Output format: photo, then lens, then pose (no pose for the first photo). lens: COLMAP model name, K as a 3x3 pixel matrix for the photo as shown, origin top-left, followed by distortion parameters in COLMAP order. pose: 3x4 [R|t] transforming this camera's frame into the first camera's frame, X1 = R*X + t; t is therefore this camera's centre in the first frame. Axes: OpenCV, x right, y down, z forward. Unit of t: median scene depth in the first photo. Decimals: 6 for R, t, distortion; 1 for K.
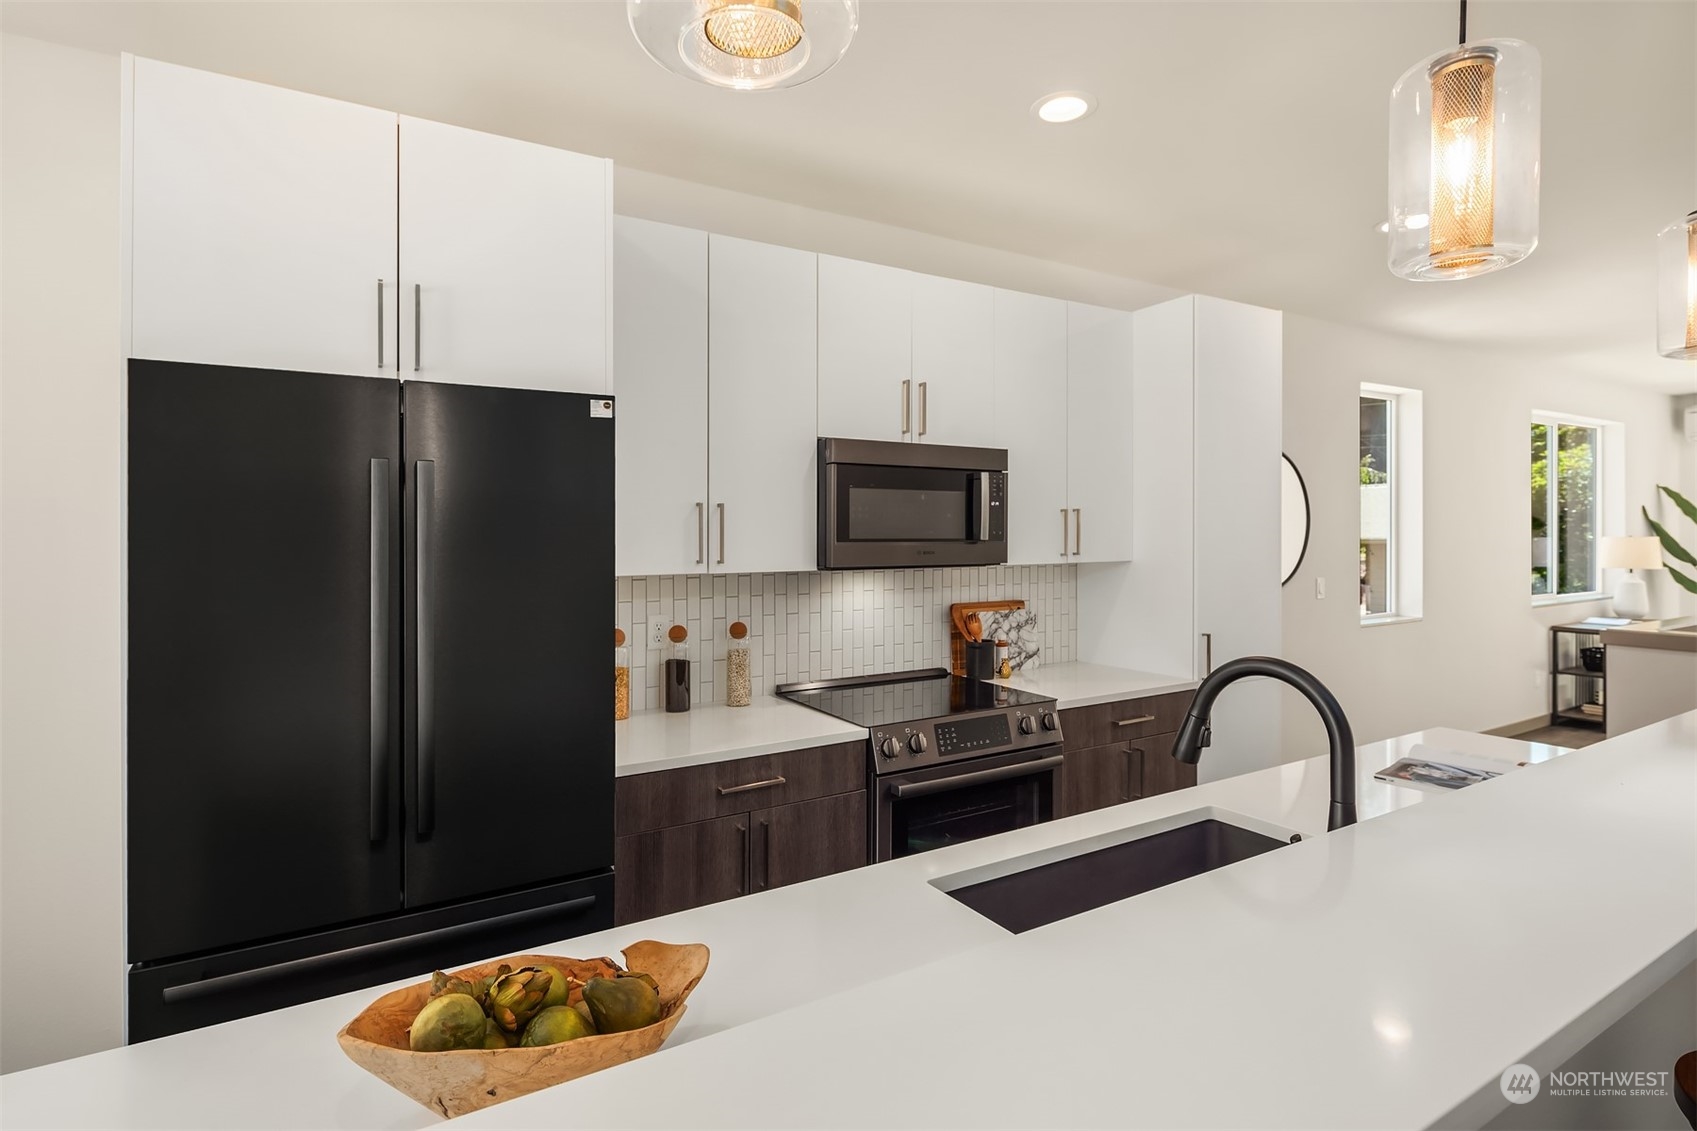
lens RADIAL K [[830.6, 0, 835.4], [0, 830.6, 537.7], [0, 0, 1]] dist [0.002725, -0.003628]
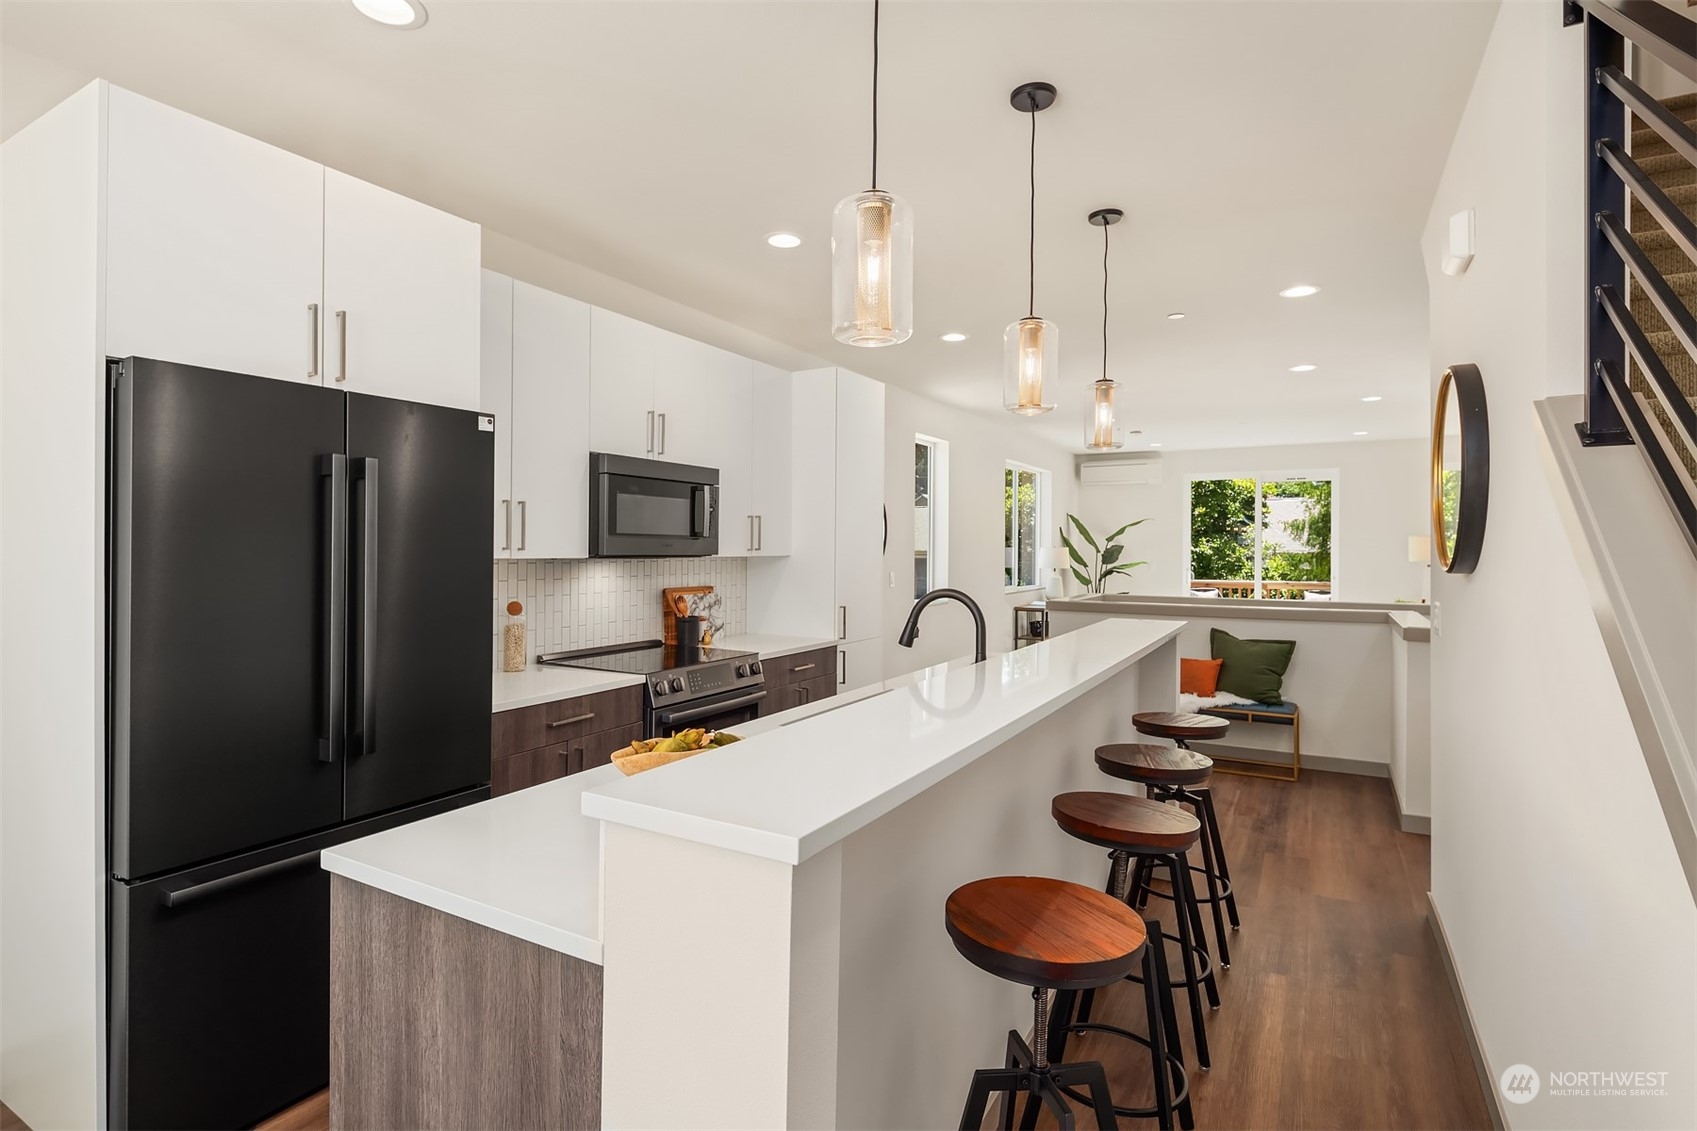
lens RADIAL K [[830.6, 0, 841.7], [0, 830.6, 546.3], [0, 0, 1]] dist [0.002725, -0.003628]
pose [[0.866193, 0.011969, 0.499566, -0.281768], [-0.010146, 0.999928, -0.006364, 0.023244], [-0.499606, 0.000444, 0.866253, -0.244886]]
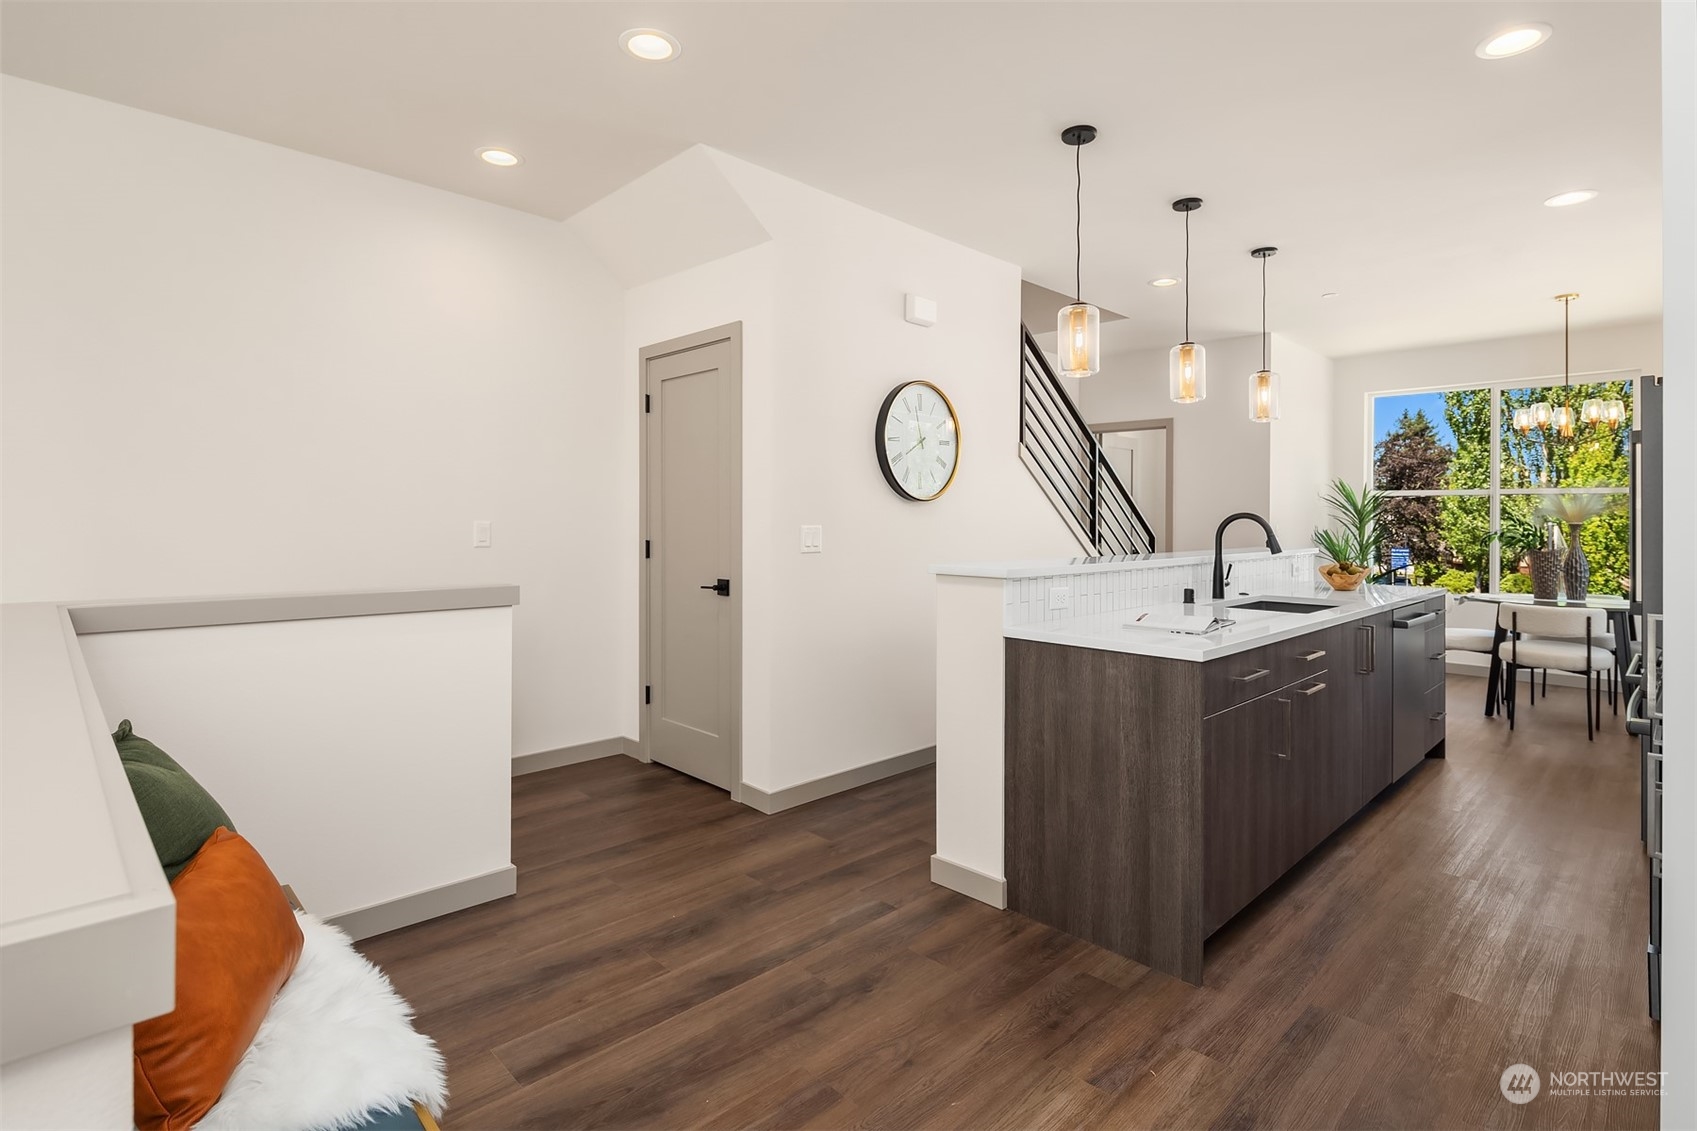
lens RADIAL K [[830.6, 0, 848.5], [0, 830.6, 528.3], [0, 0, 1]] dist [0.002725, -0.003628]
pose [[-0.969416, 0.006049, -0.245350, 1.037682], [0.003030, 0.999915, 0.012681, 0.063957], [0.245405, 0.011550, -0.969352, 1.398525]]
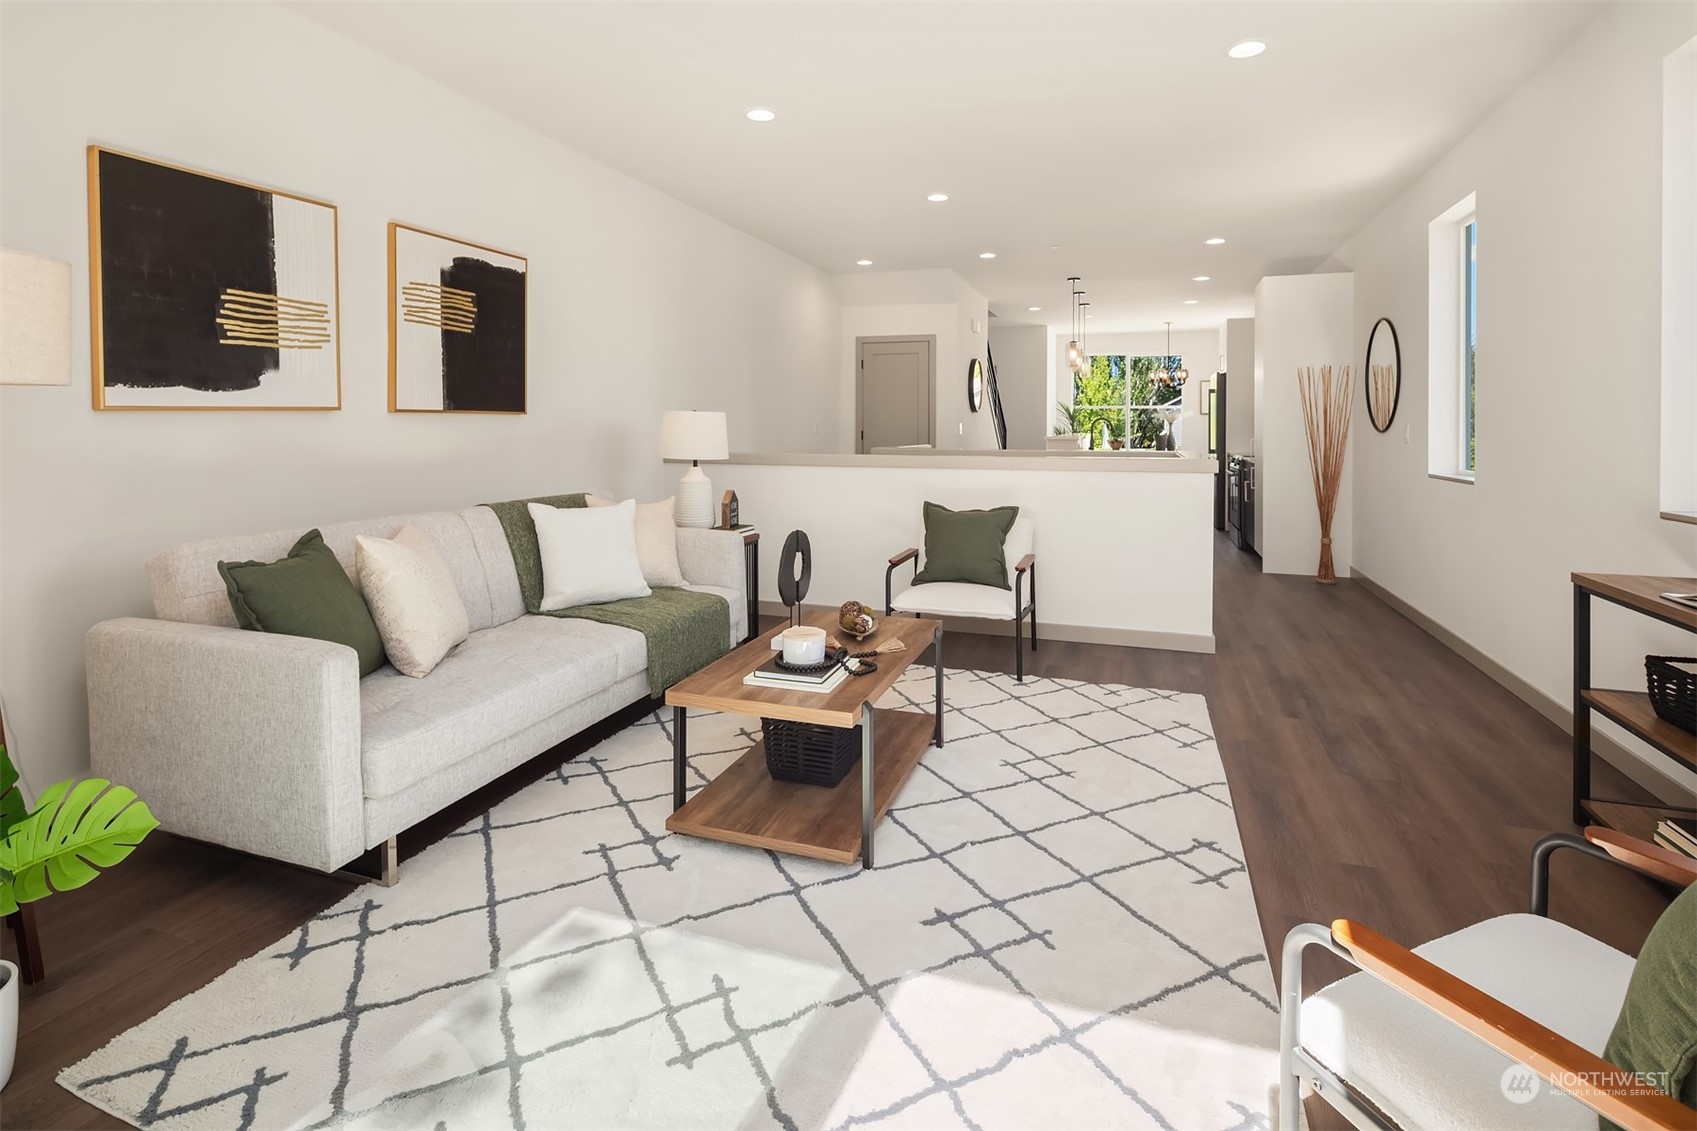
lens RADIAL K [[830.6, 0, 840.3], [0, 830.6, 433.6], [0, 0, 1]] dist [0.002725, -0.003628]
pose [[-0.767518, 0.010366, -0.640943, 2.869562], [-0.000798, 0.999853, 0.017126, 0.063914], [0.641026, 0.013656, -0.767397, 2.101214]]
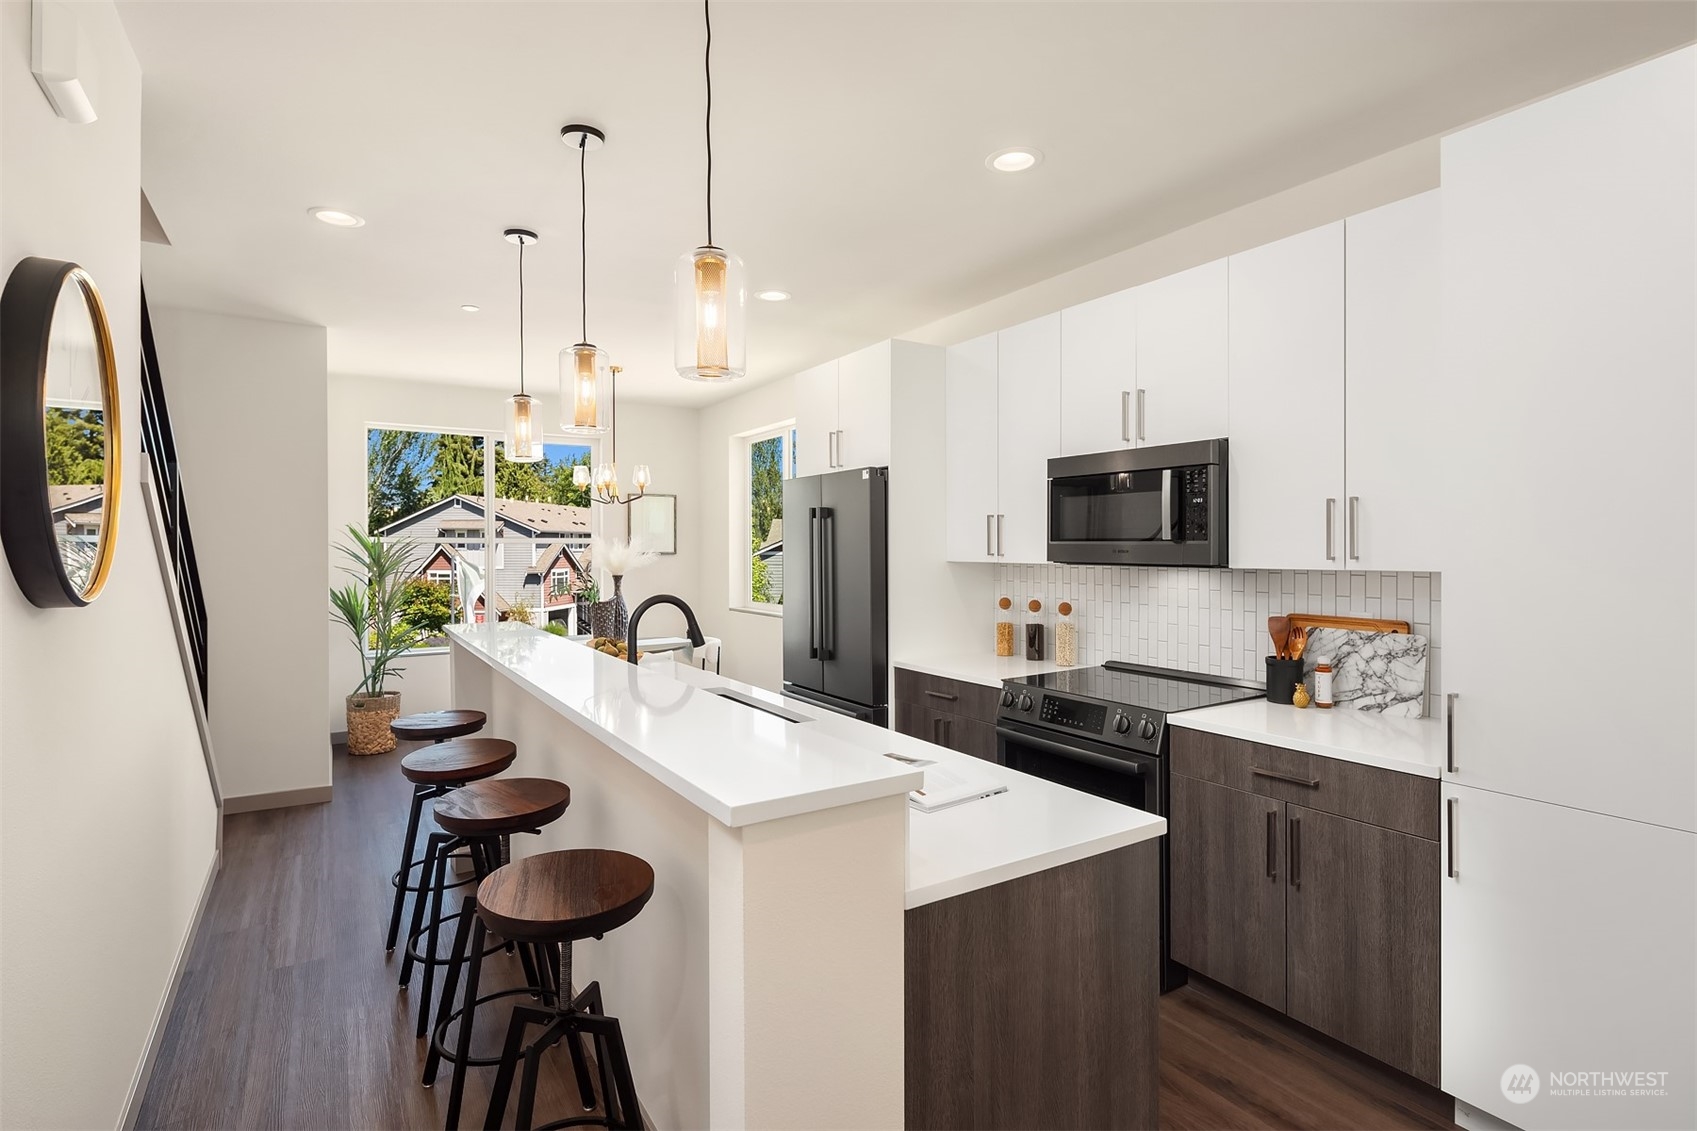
lens RADIAL K [[830.6, 0, 854.7], [0, 830.6, 544.3], [0, 0, 1]] dist [0.002725, -0.003628]
pose [[0.035906, 0.004431, -0.999345, 1.086952], [0.003569, 0.999983, 0.004562, 0.002286], [0.999349, -0.003730, 0.035889, 0.568799]]
